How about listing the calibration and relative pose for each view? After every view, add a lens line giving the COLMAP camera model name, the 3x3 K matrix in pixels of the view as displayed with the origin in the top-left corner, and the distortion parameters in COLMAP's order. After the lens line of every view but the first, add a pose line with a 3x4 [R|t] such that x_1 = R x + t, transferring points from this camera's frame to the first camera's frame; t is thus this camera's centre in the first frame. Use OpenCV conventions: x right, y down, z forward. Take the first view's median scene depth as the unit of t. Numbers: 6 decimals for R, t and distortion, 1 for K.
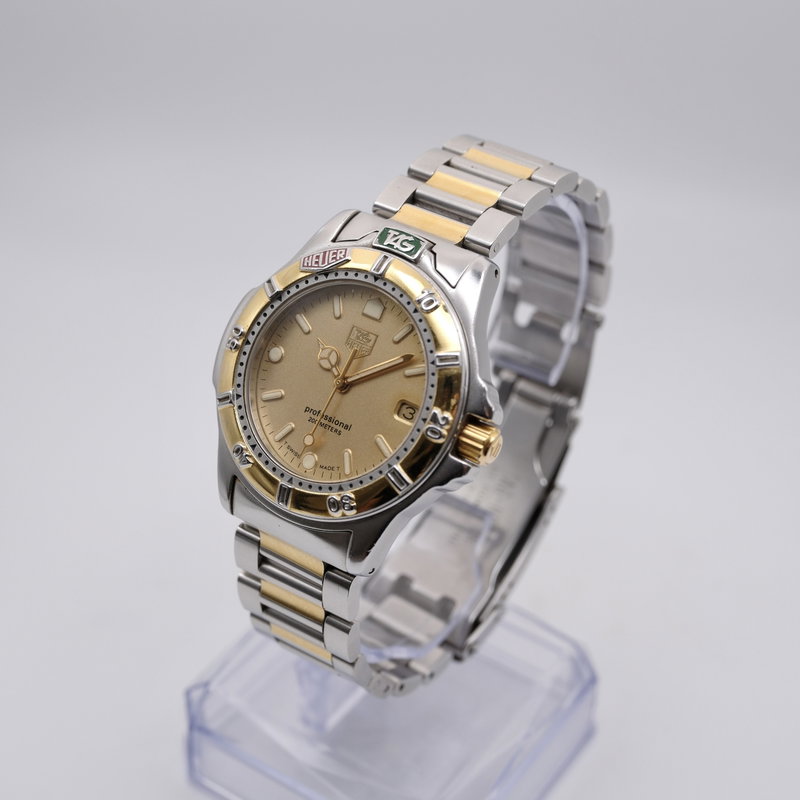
lens RADIAL K [[1499.4, 0, 397.9], [0, 1499.4, 404.0], [0, 0, 1]] dist [-0.069073, 0.000000]
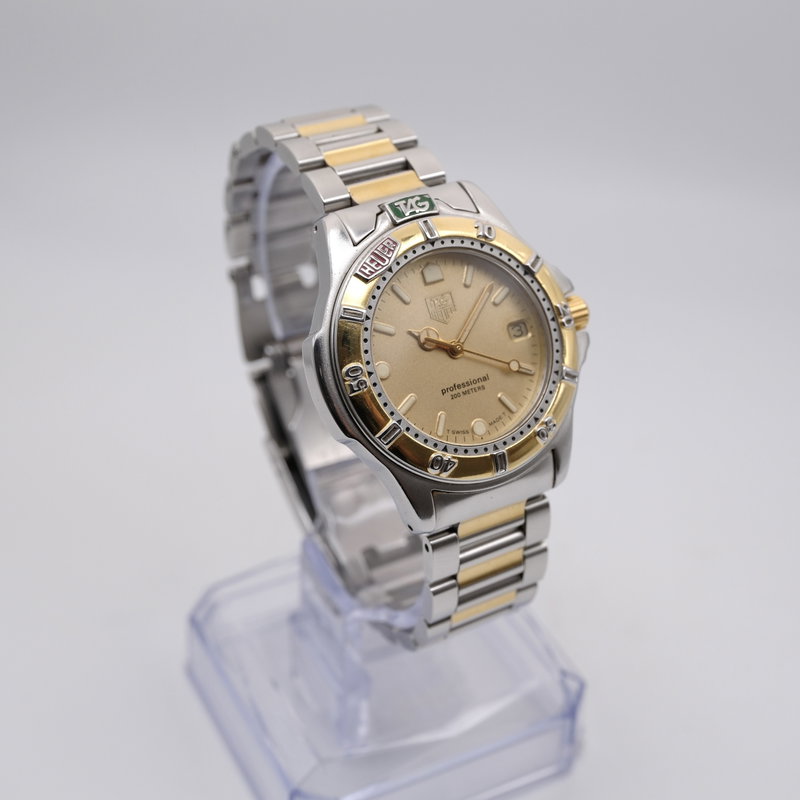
lens RADIAL K [[1499.4, 0, 397.4], [0, 1499.4, 397.4], [0, 0, 1]] dist [-0.069073, 0.000000]
pose [[0.450791, -0.545464, 0.706581, -0.798078], [0.535014, 0.798739, 0.275275, -0.290894], [-0.714526, 0.253940, 0.651895, 0.368922]]
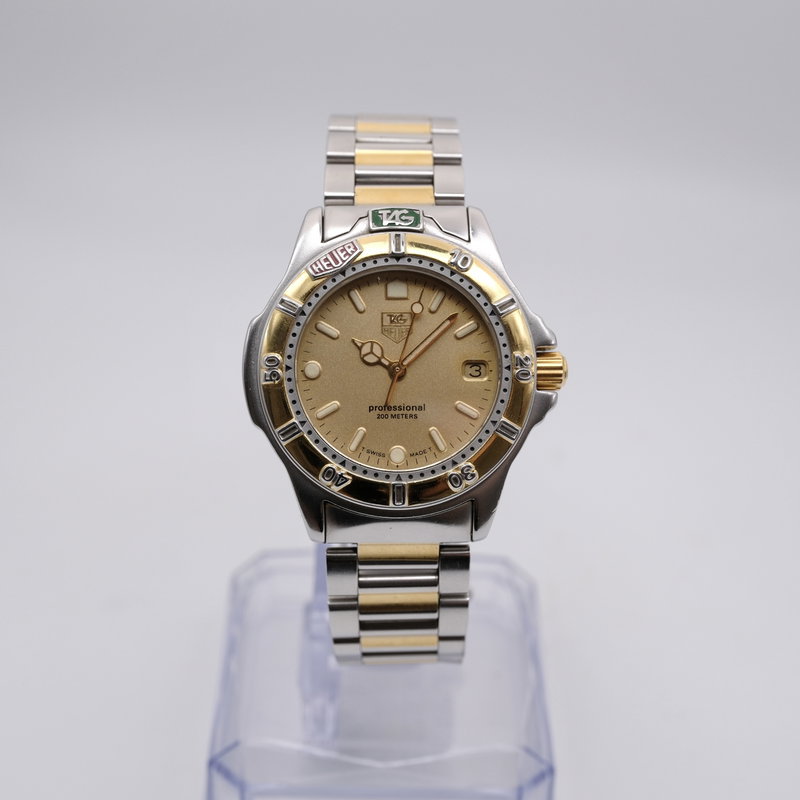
lens RADIAL K [[1499.4, 0, 399.5], [0, 1499.4, 398.4], [0, 0, 1]] dist [-0.069073, 0.000000]
pose [[0.808177, -0.359108, 0.466788, -0.507522], [0.362859, 0.927903, 0.085614, -0.080956], [-0.463879, 0.100187, 0.880215, 0.125822]]
